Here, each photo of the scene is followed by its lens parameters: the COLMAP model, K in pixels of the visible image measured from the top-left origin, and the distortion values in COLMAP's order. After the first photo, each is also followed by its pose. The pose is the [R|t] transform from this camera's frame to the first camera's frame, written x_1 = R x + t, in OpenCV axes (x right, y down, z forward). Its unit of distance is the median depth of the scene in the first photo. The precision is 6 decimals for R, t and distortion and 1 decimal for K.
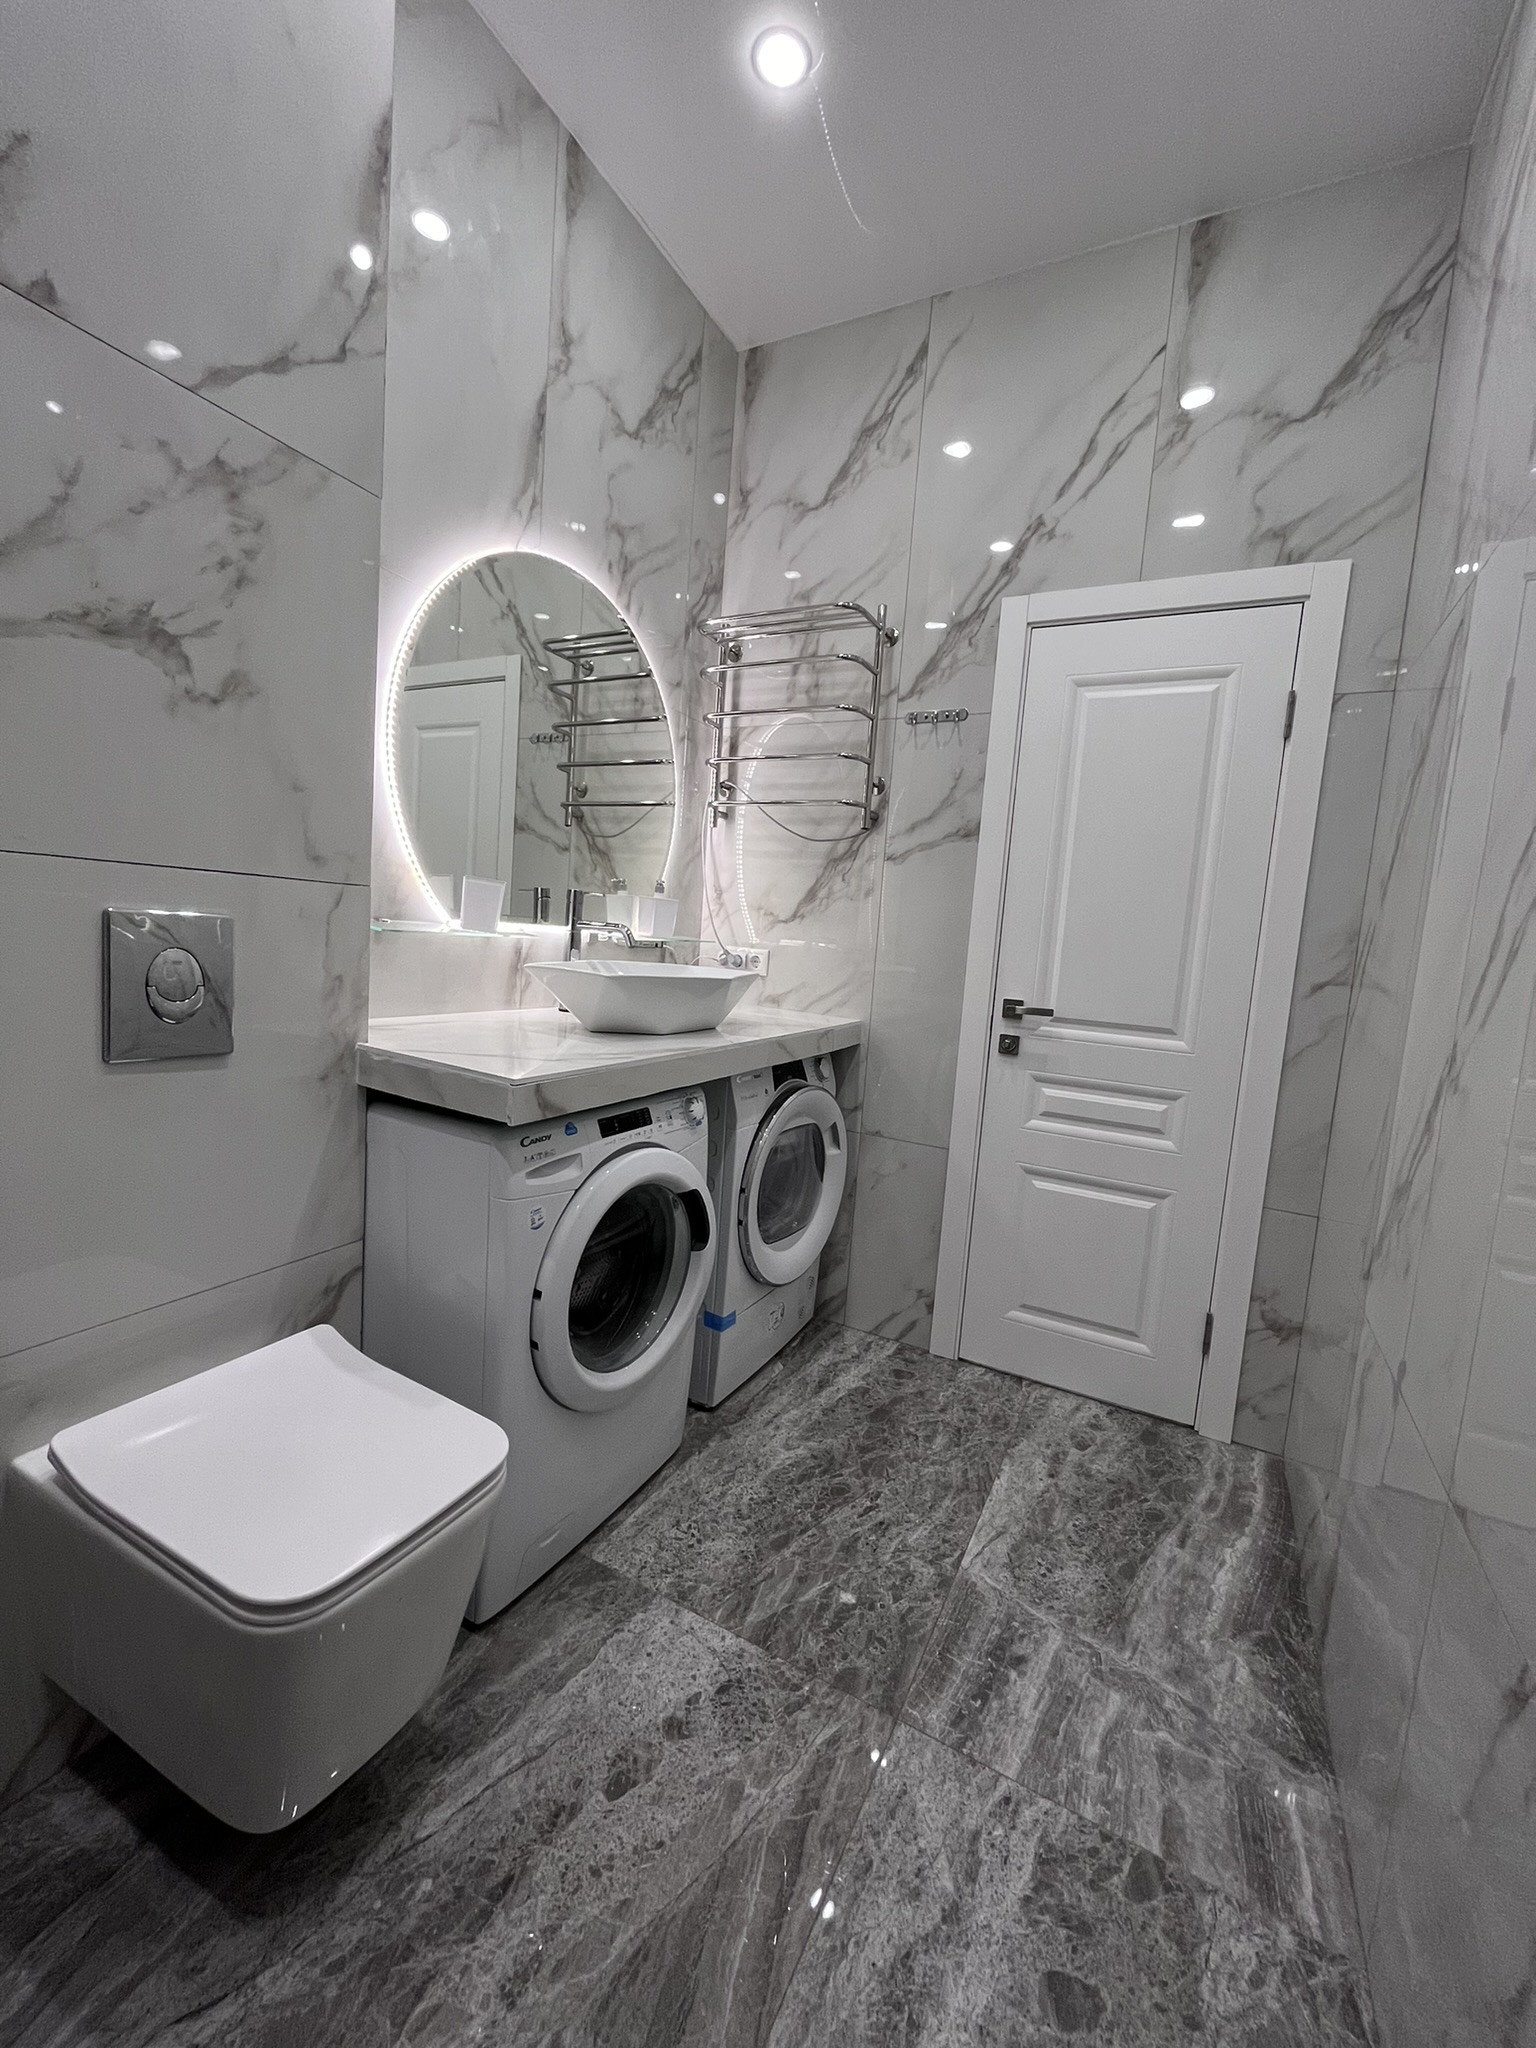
lens RADIAL K [[827.0, 0, 763.4], [0, 827.0, 1014.8], [0, 0, 1]] dist [-0.002770, 0.000156]
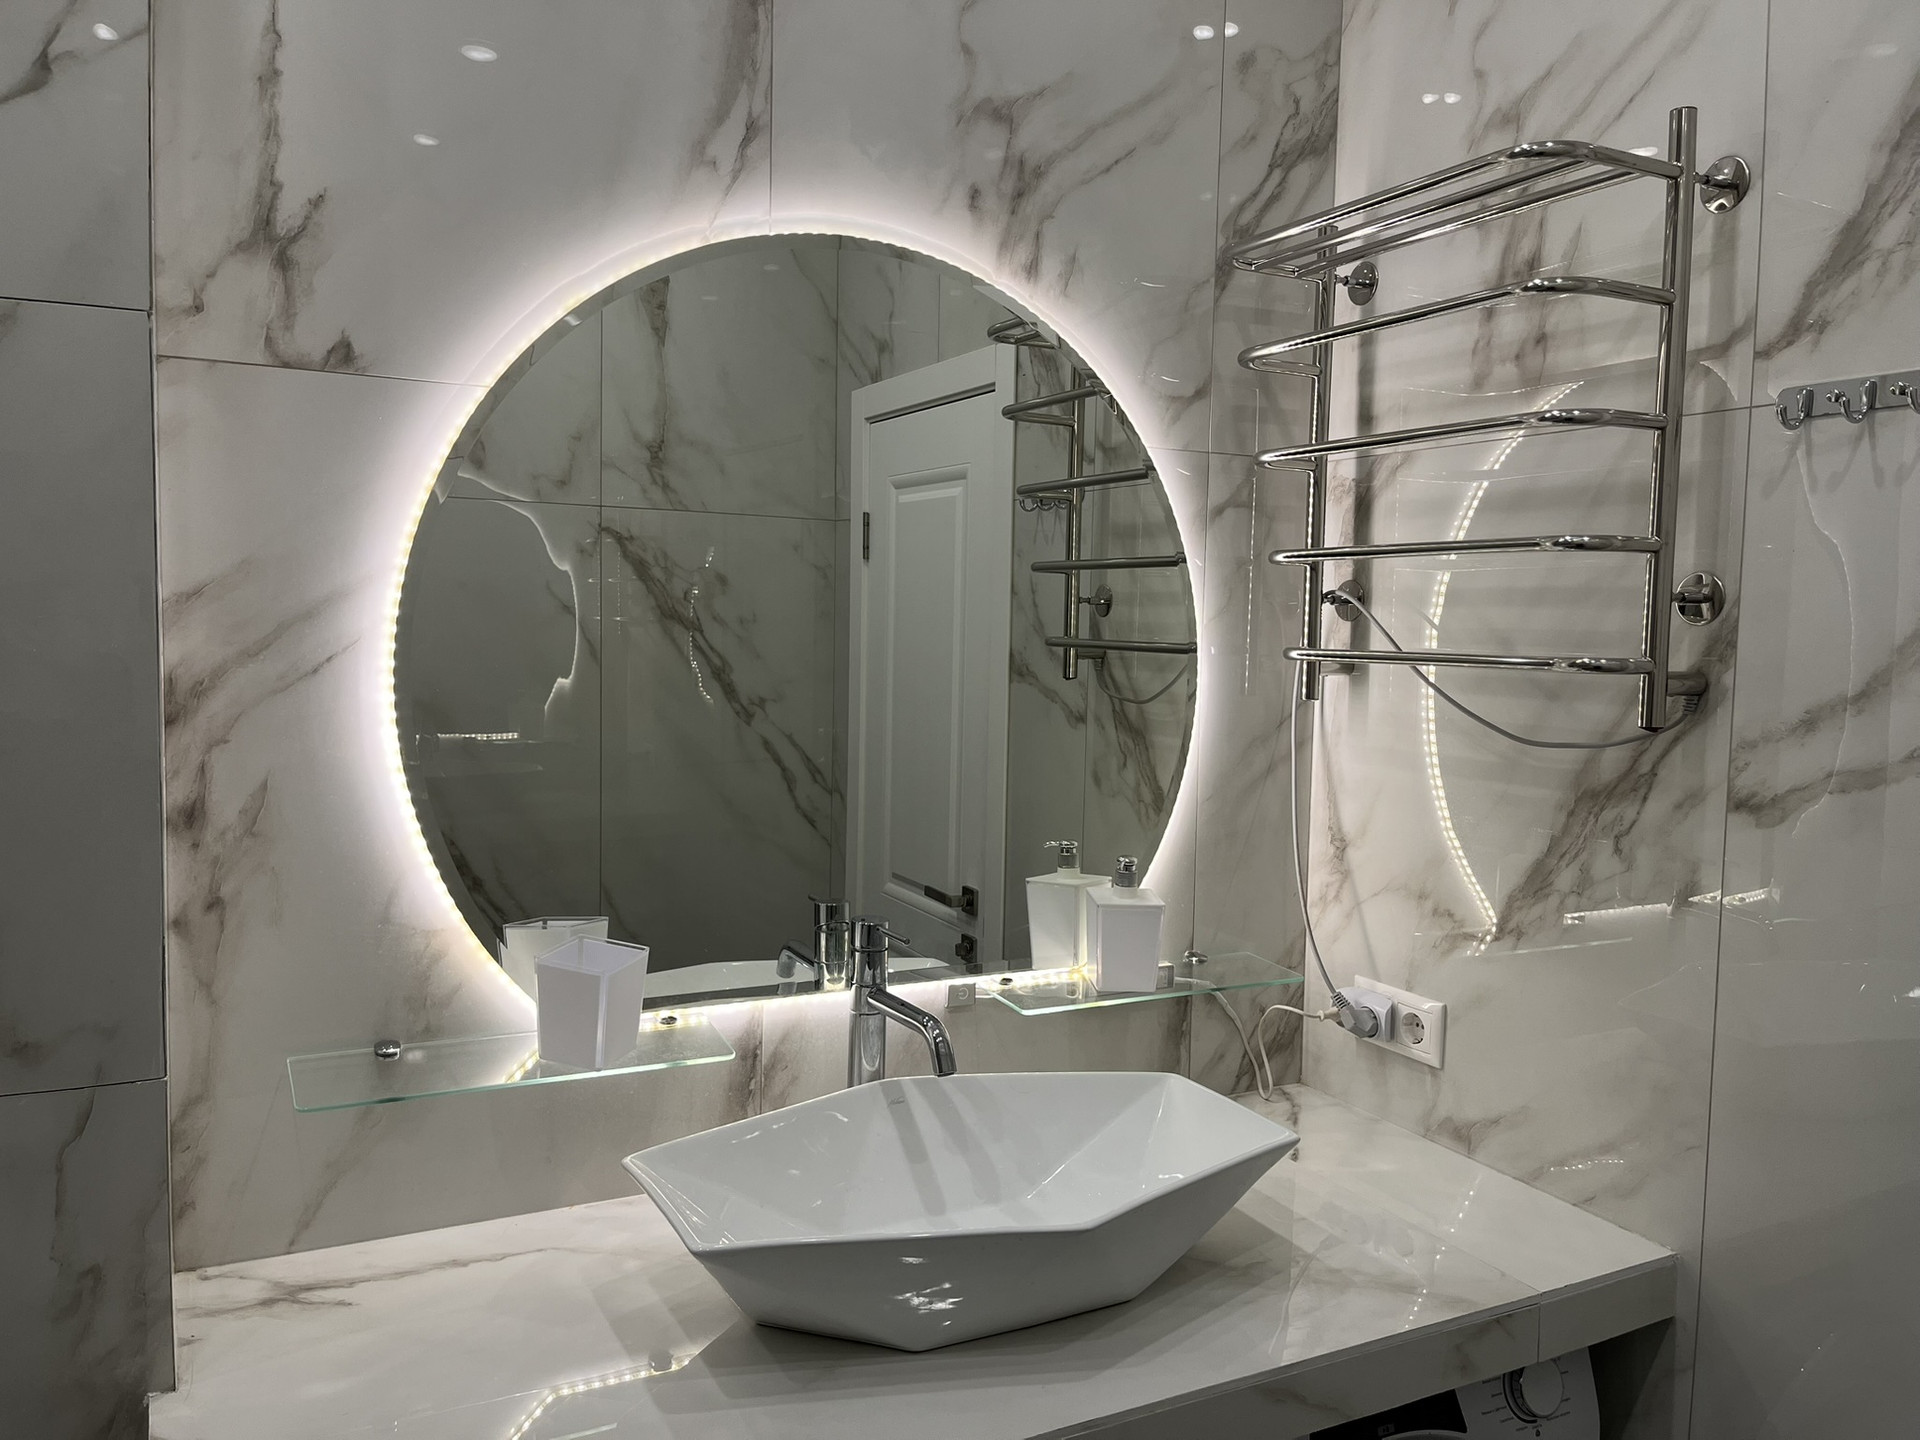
lens RADIAL K [[1451.1, 0, 960.0], [0, 1451.1, 720.0], [0, 0, 1]] dist [0.069086, -0.093939]
pose [[0.824435, -0.015732, -0.565737, 0.418300], [-0.017462, 0.998431, -0.053212, -0.337587], [0.565687, 0.053748, 0.822867, 0.554838]]
